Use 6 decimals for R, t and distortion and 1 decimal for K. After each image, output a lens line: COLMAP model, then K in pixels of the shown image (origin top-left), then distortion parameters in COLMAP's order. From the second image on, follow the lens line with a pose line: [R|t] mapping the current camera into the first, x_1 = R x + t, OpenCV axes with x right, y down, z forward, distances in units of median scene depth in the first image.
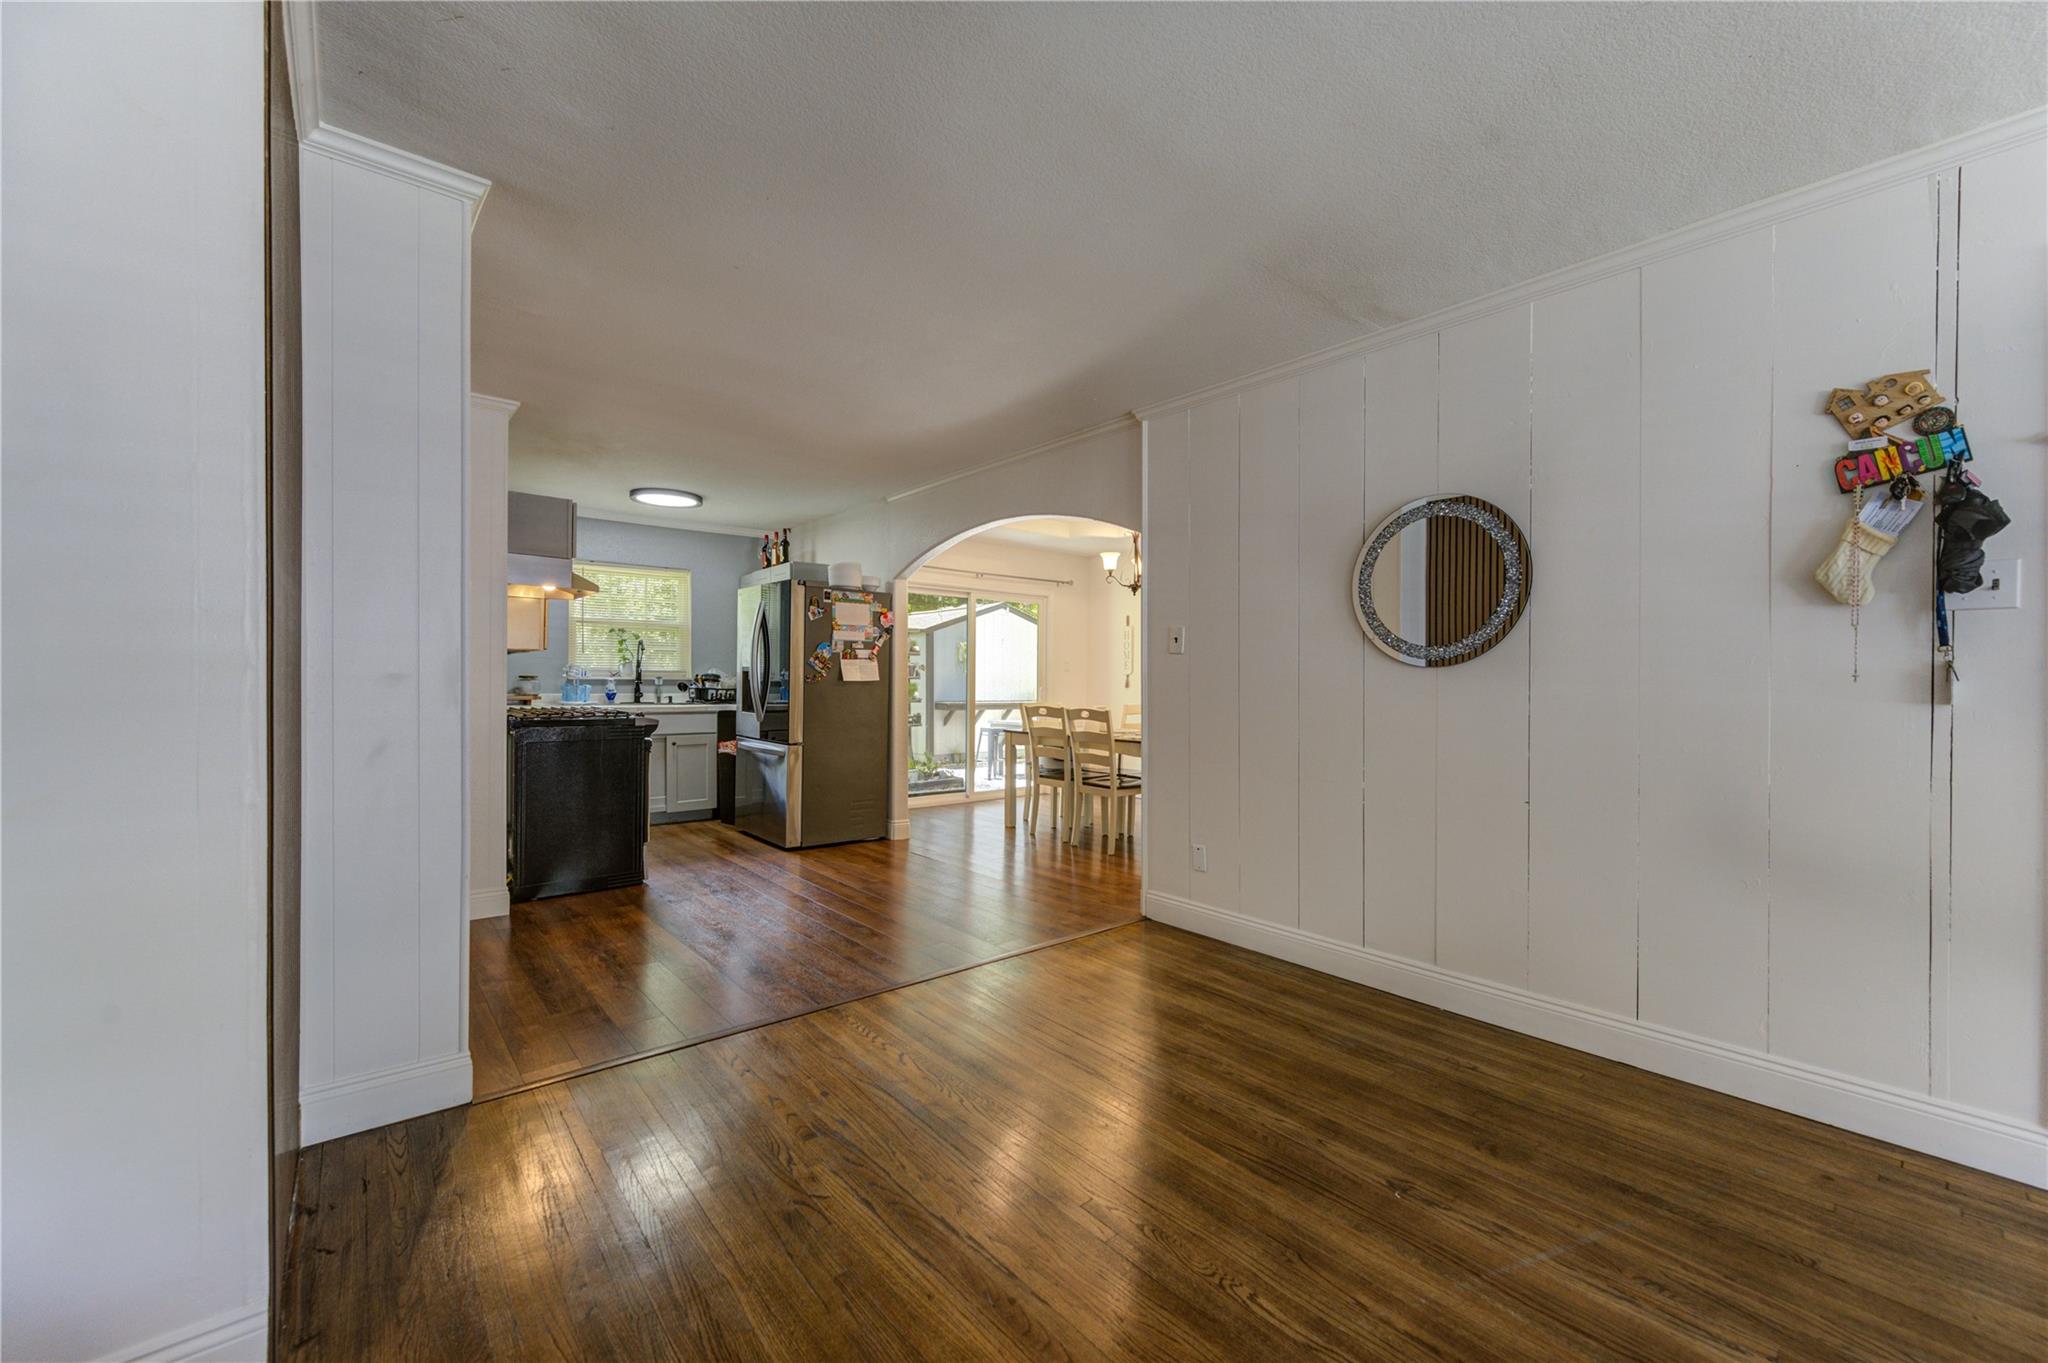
lens RADIAL K [[799.4, 0, 1029.8], [0, 799.4, 688.8], [0, 0, 1]] dist [0.003639, -0.000137]
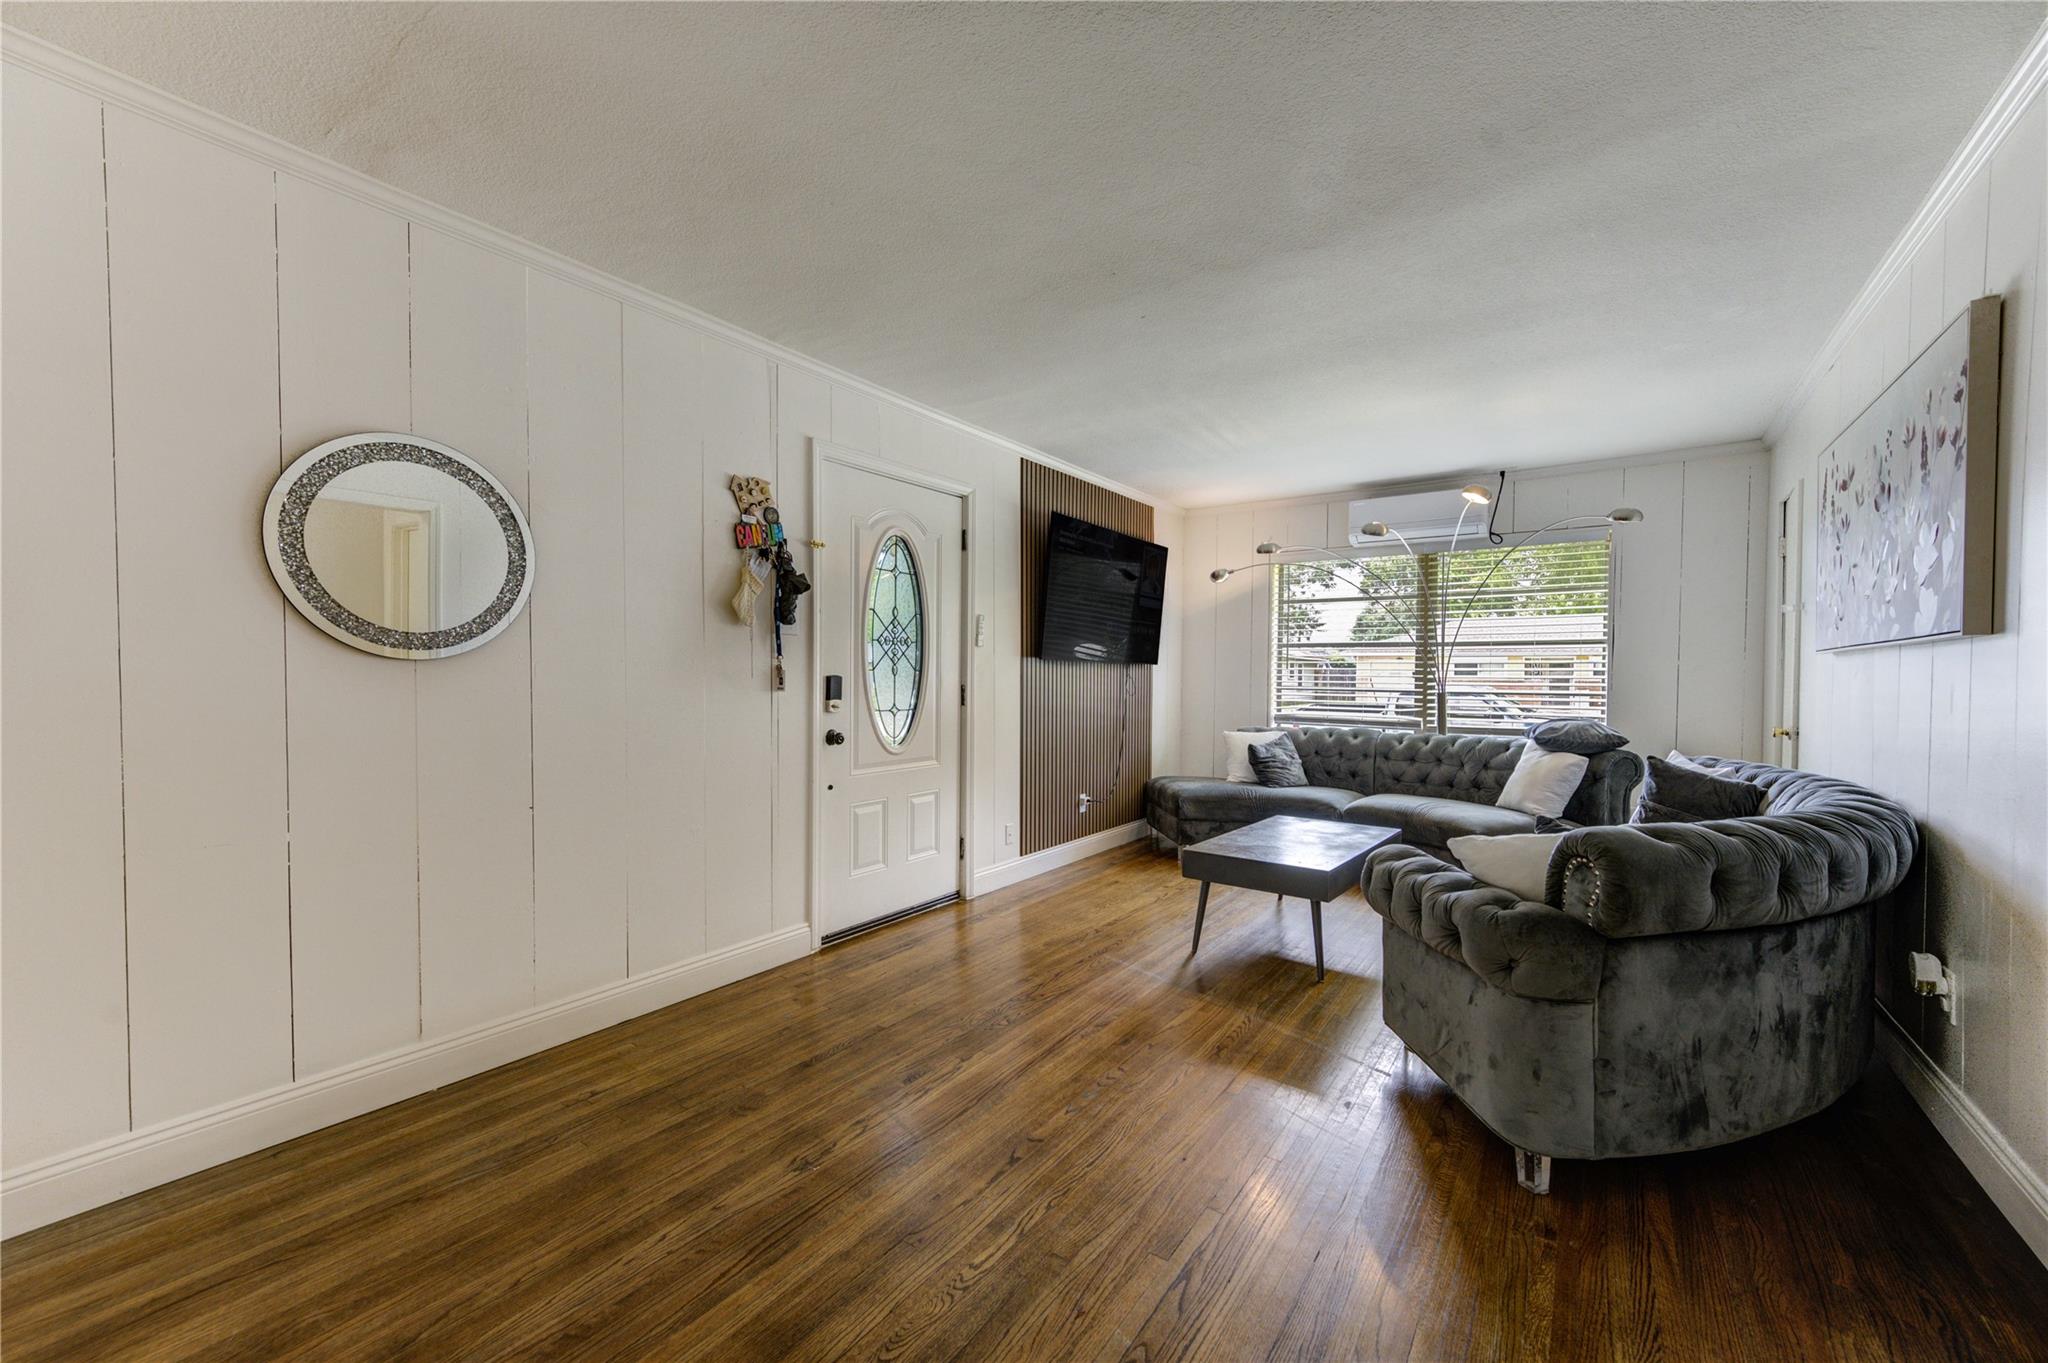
lens RADIAL K [[799.4, 0, 1029.7], [0, 799.4, 690.0], [0, 0, 1]] dist [0.003639, -0.000137]
pose [[-0.244224, -0.025963, 0.969371, -0.212599], [0.000982, 0.999634, 0.027021, -0.009927], [-0.969718, 0.007551, -0.244109, 0.334684]]
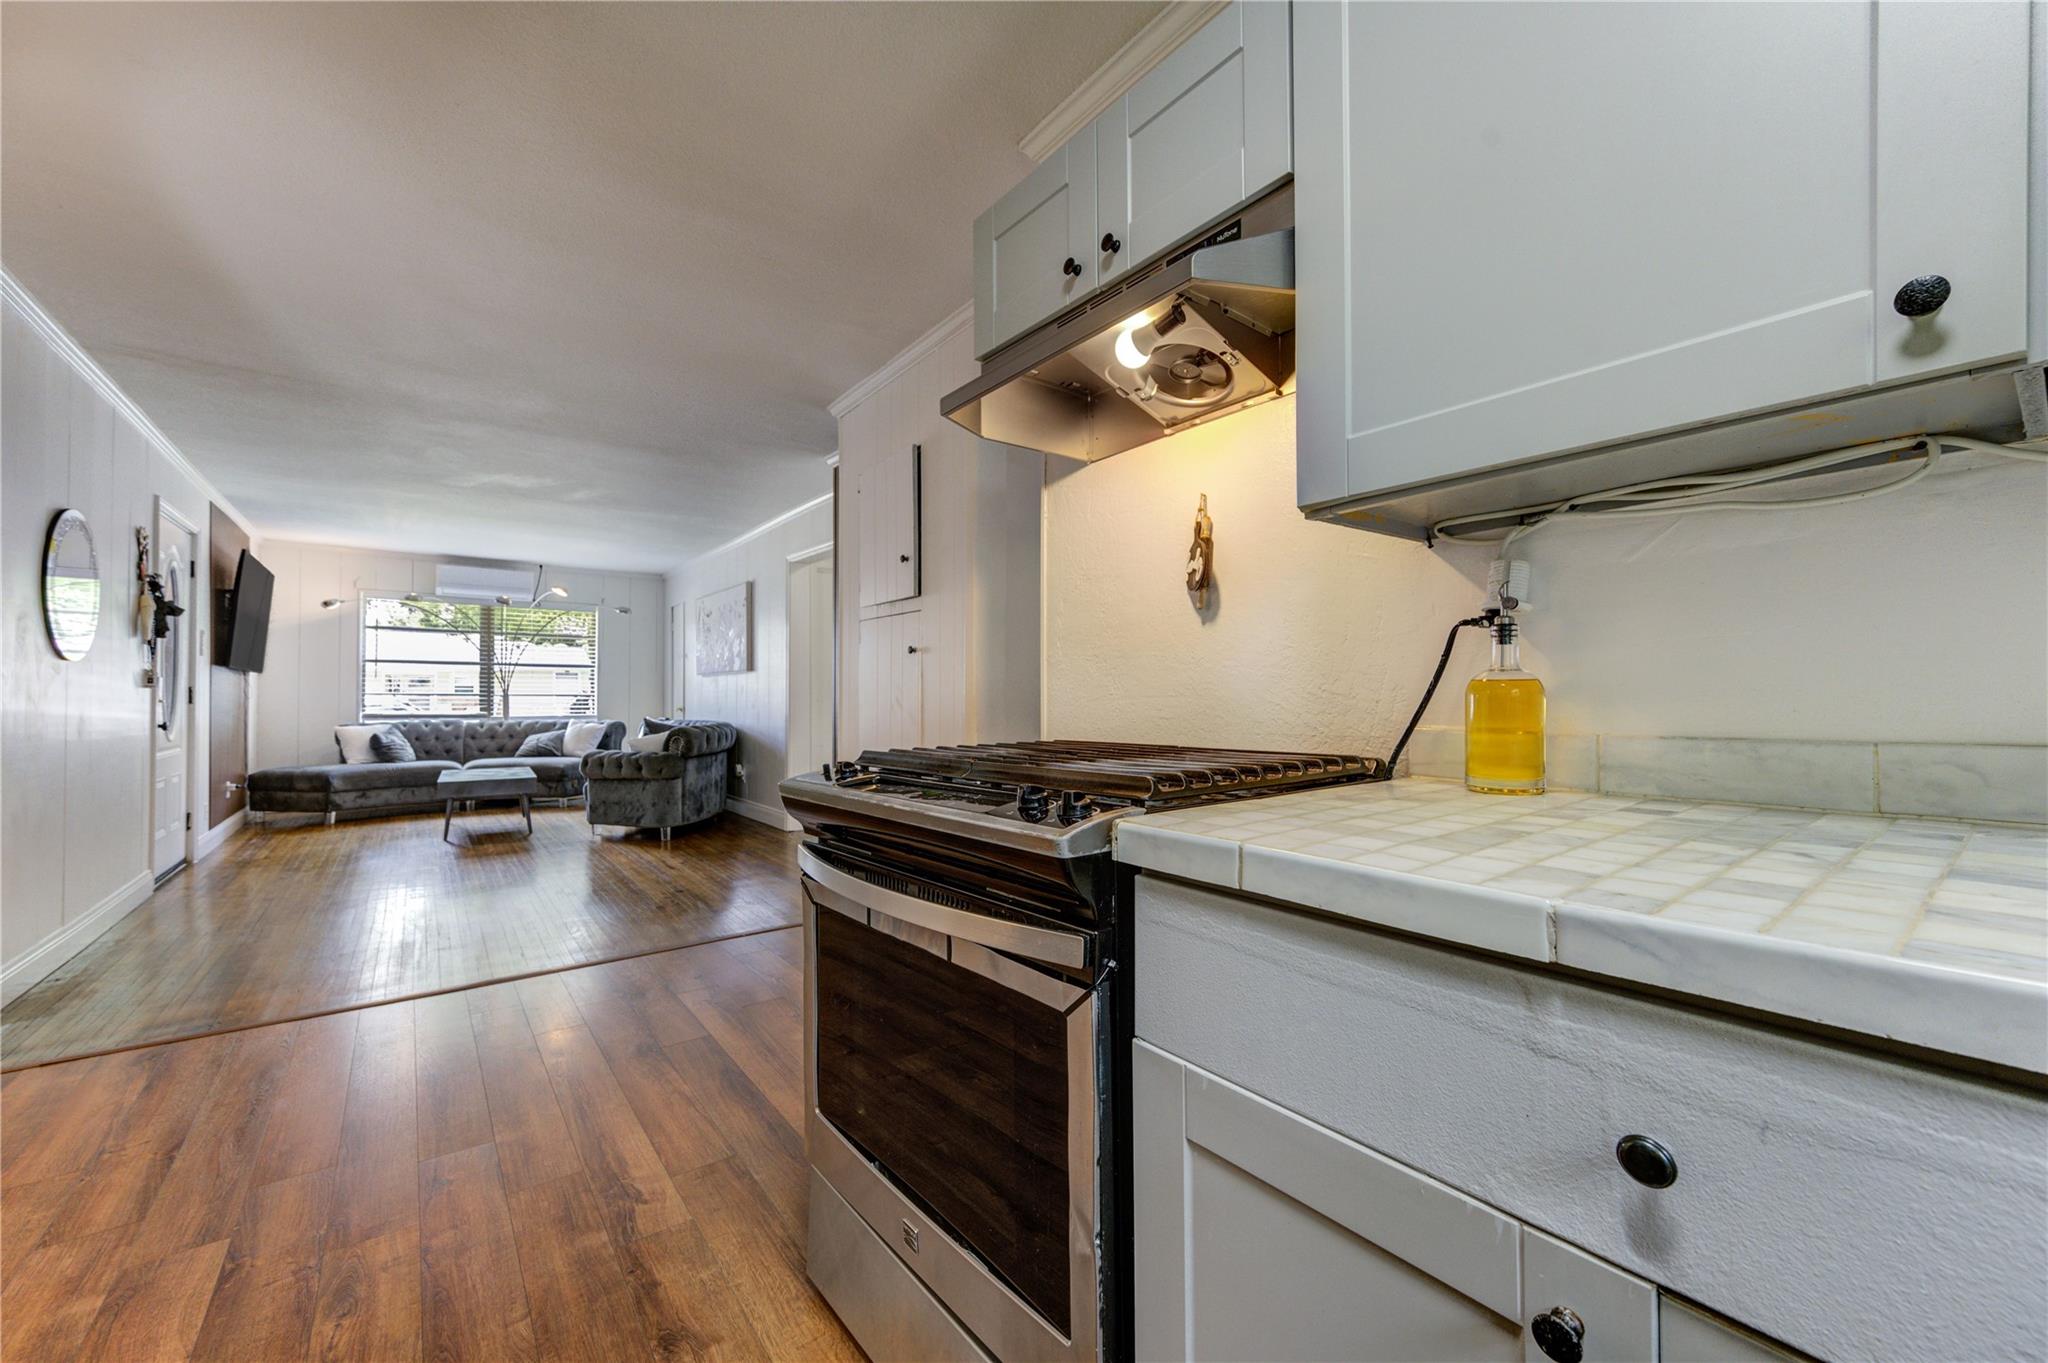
lens RADIAL K [[799.4, 0, 1027.9], [0, 799.4, 689.0], [0, 0, 1]] dist [0.003639, -0.000137]
pose [[-0.998594, -0.007011, 0.052547, -0.494002], [-0.007040, 0.999975, -0.000370, 0.001838], [-0.052543, -0.000739, -0.998618, 1.124866]]
